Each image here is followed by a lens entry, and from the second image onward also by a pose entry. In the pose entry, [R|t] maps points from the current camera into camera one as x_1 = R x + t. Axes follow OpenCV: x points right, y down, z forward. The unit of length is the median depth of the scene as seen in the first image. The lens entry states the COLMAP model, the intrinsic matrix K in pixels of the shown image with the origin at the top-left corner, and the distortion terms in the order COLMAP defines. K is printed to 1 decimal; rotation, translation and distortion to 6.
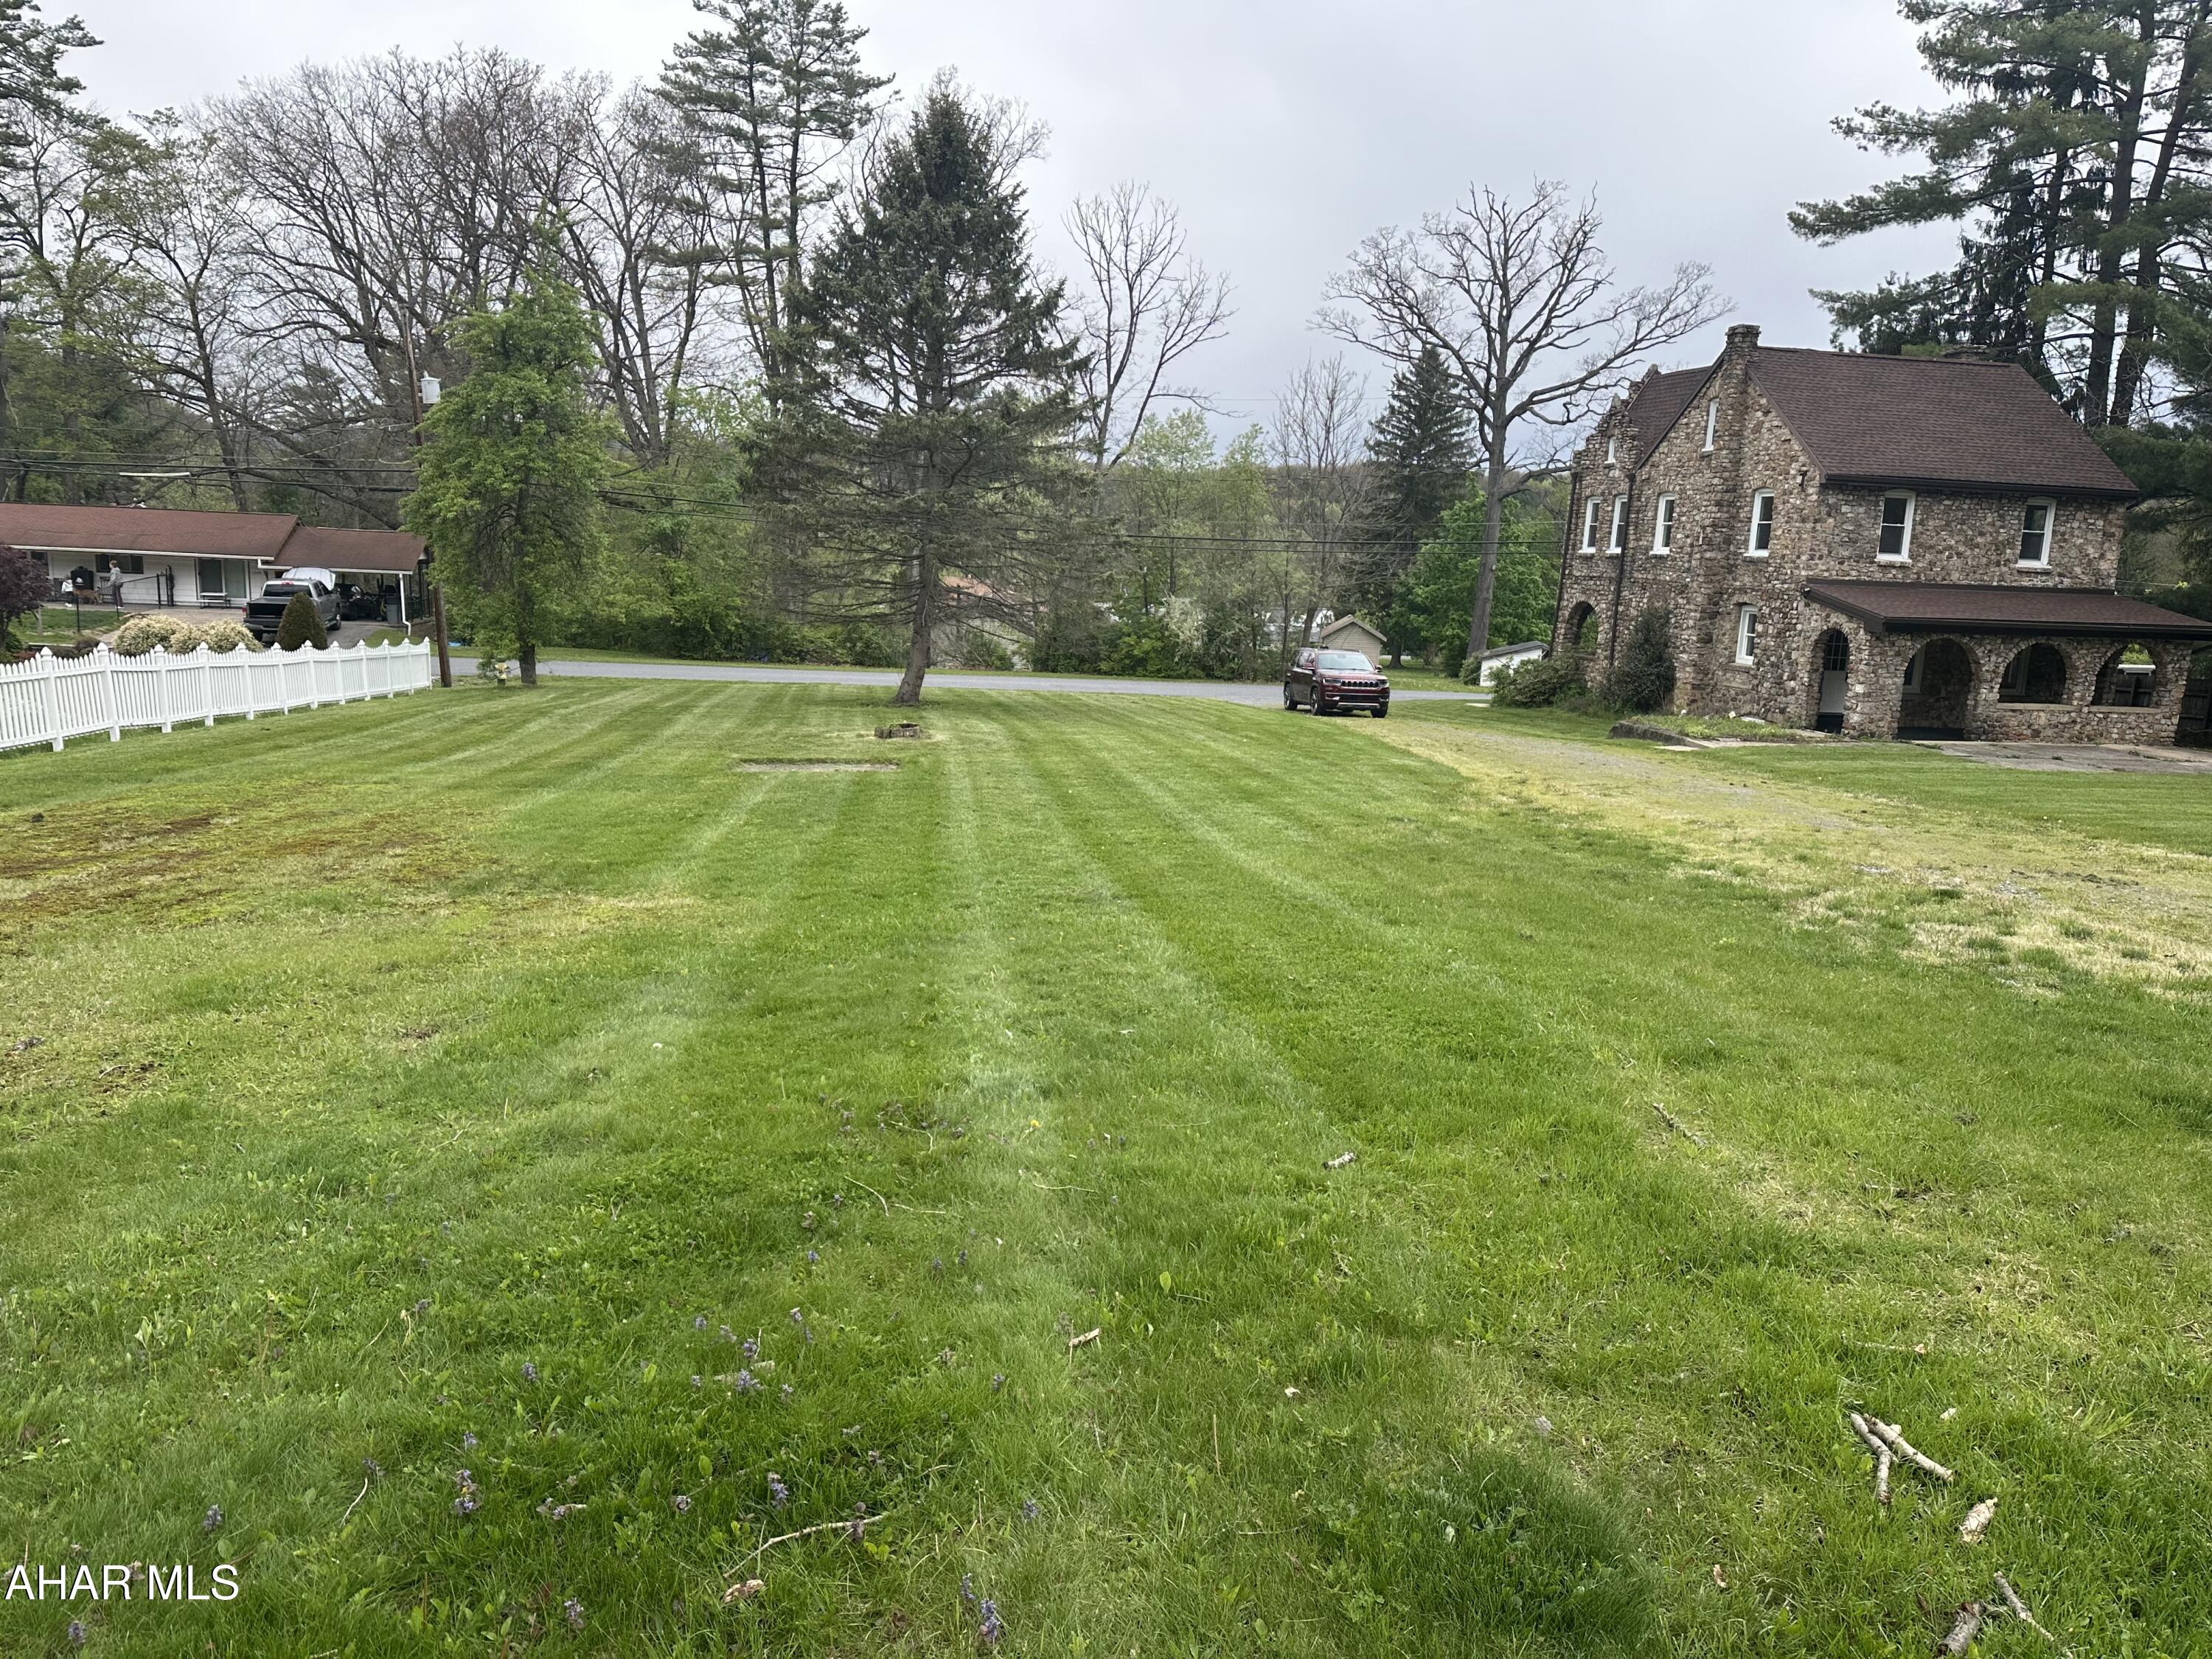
lens RADIAL K [[1547.7, 0, 1106.0], [0, 1547.7, 829.5], [0, 0, 1]] dist [-0.000408, -0.003096]
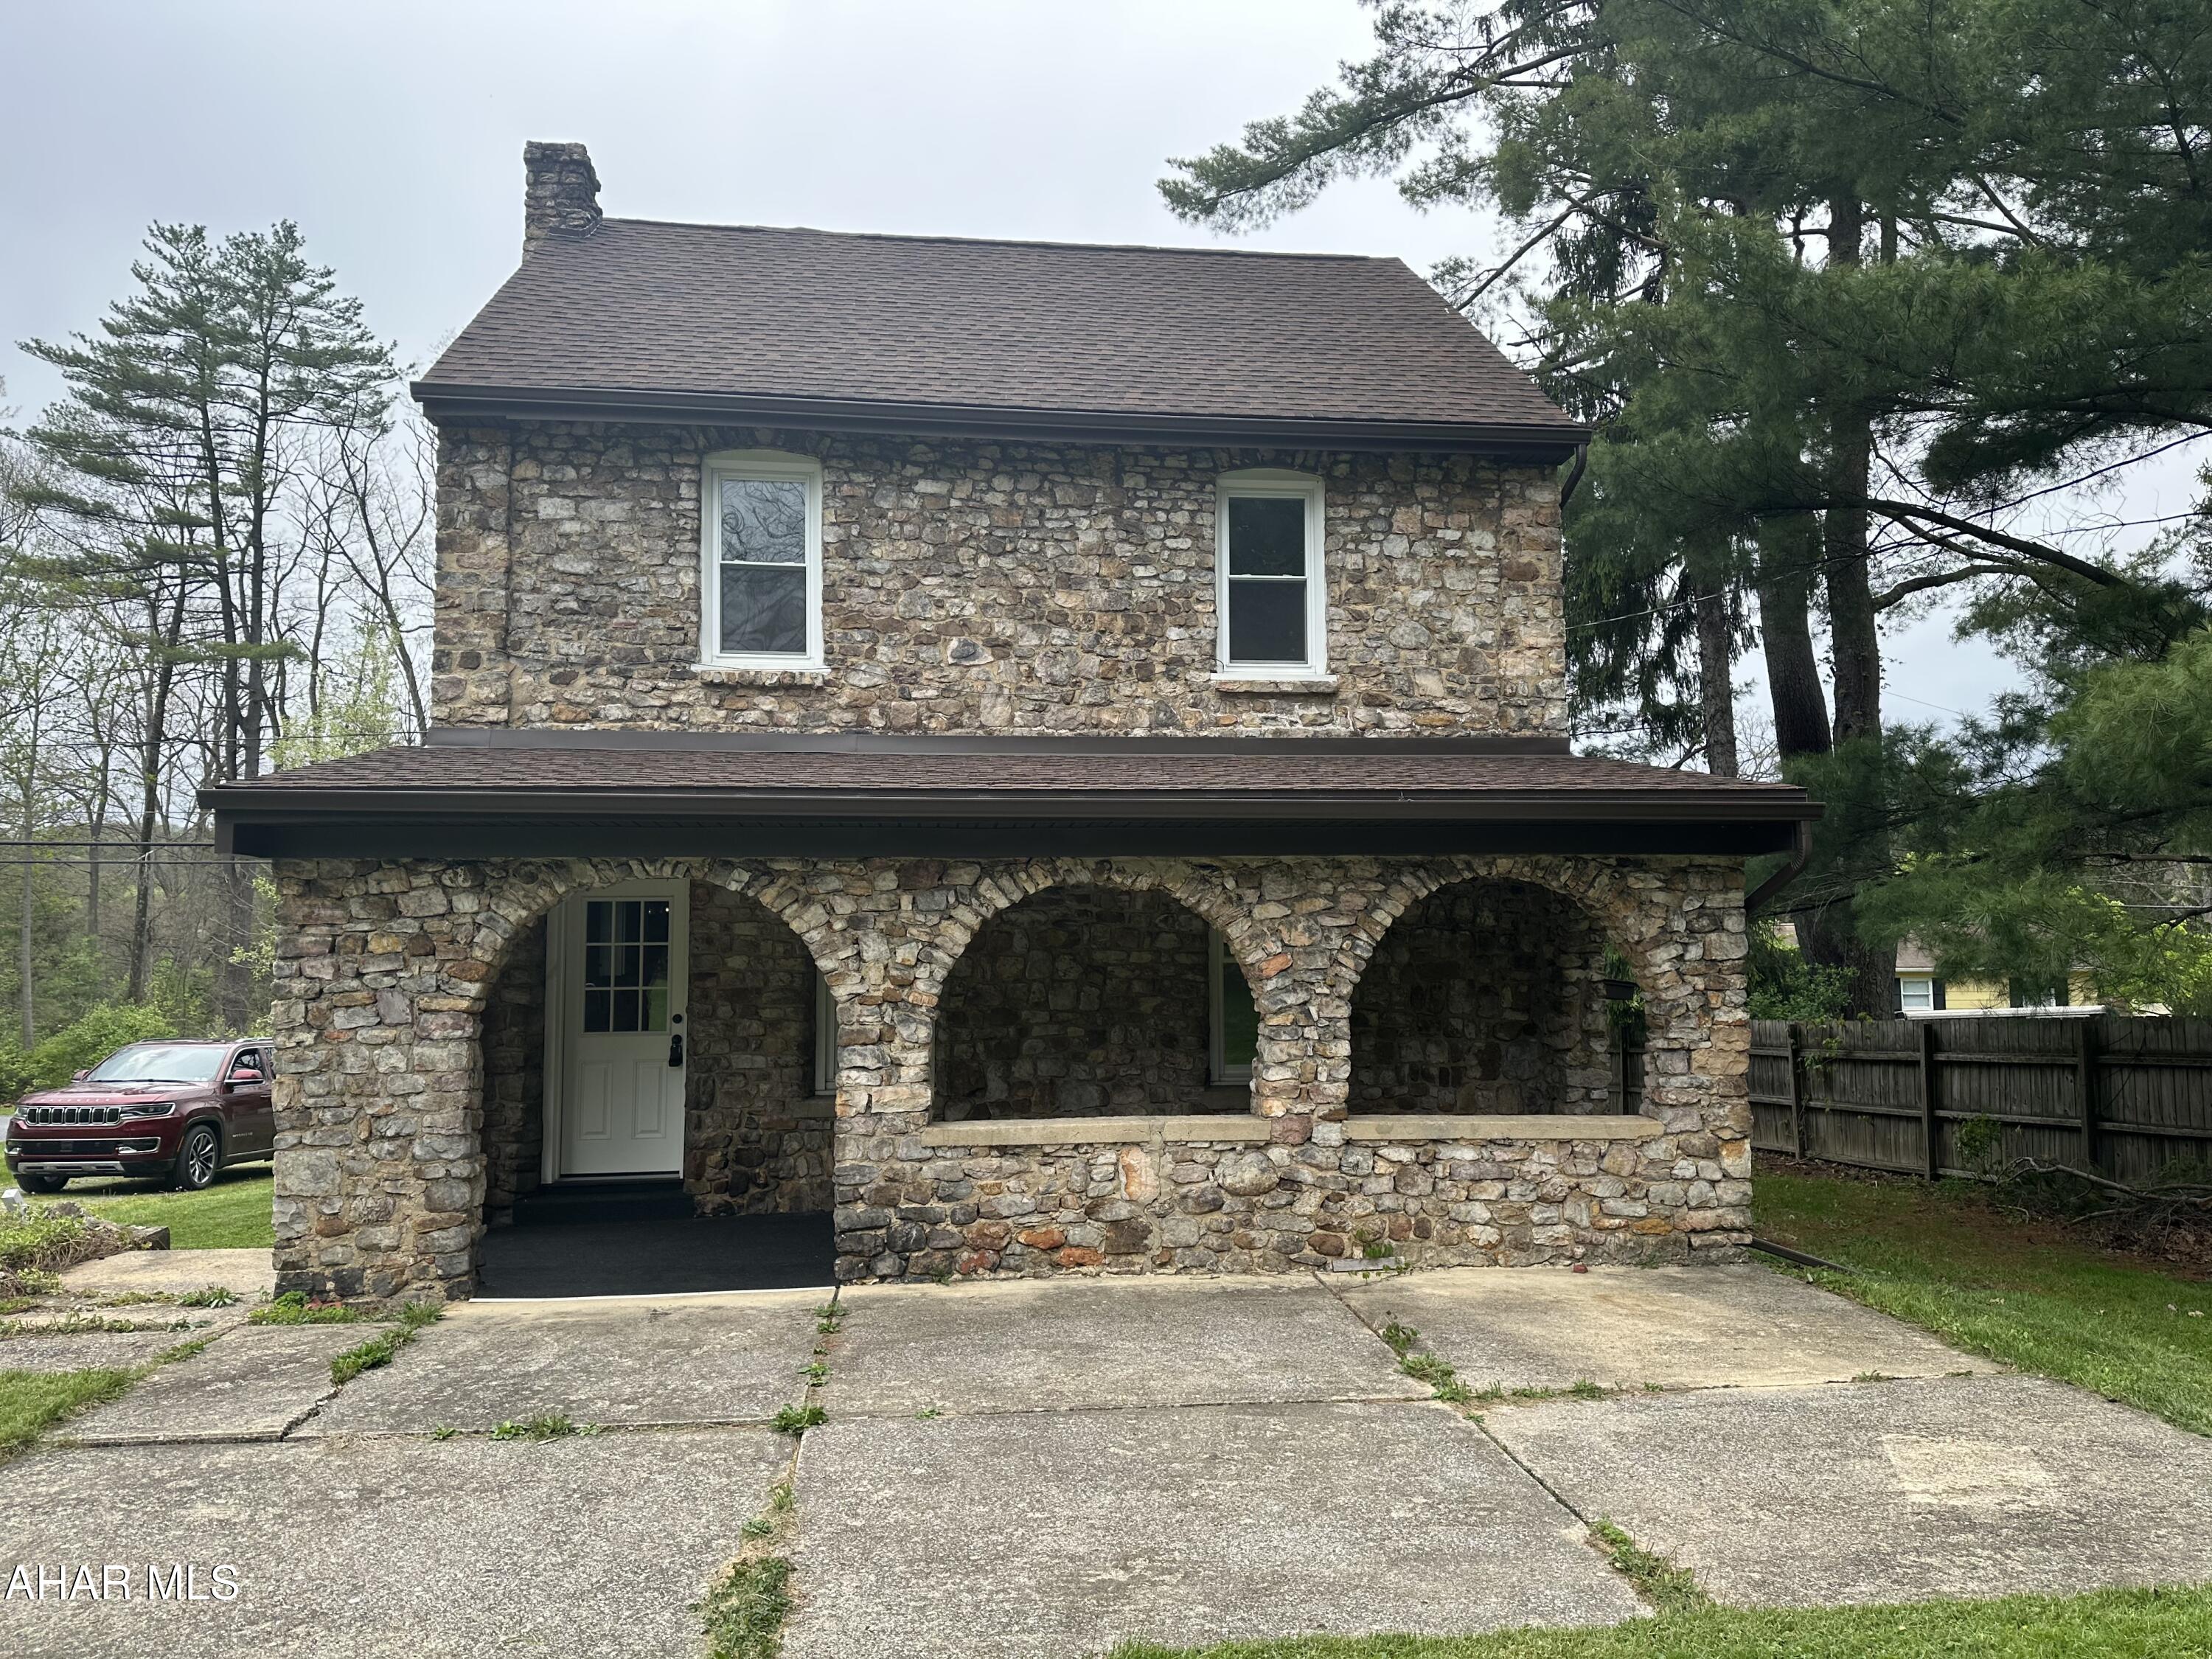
lens RADIAL K [[1565.8, 0, 1106.0], [0, 1565.8, 829.5], [0, 0, 1]] dist [0.164757, -0.237039]
pose [[0.996309, -0.053278, -0.067306, 0.593347], [0.033824, 0.964301, -0.262638, -0.056084], [0.078896, 0.259392, 0.962544, 0.701556]]
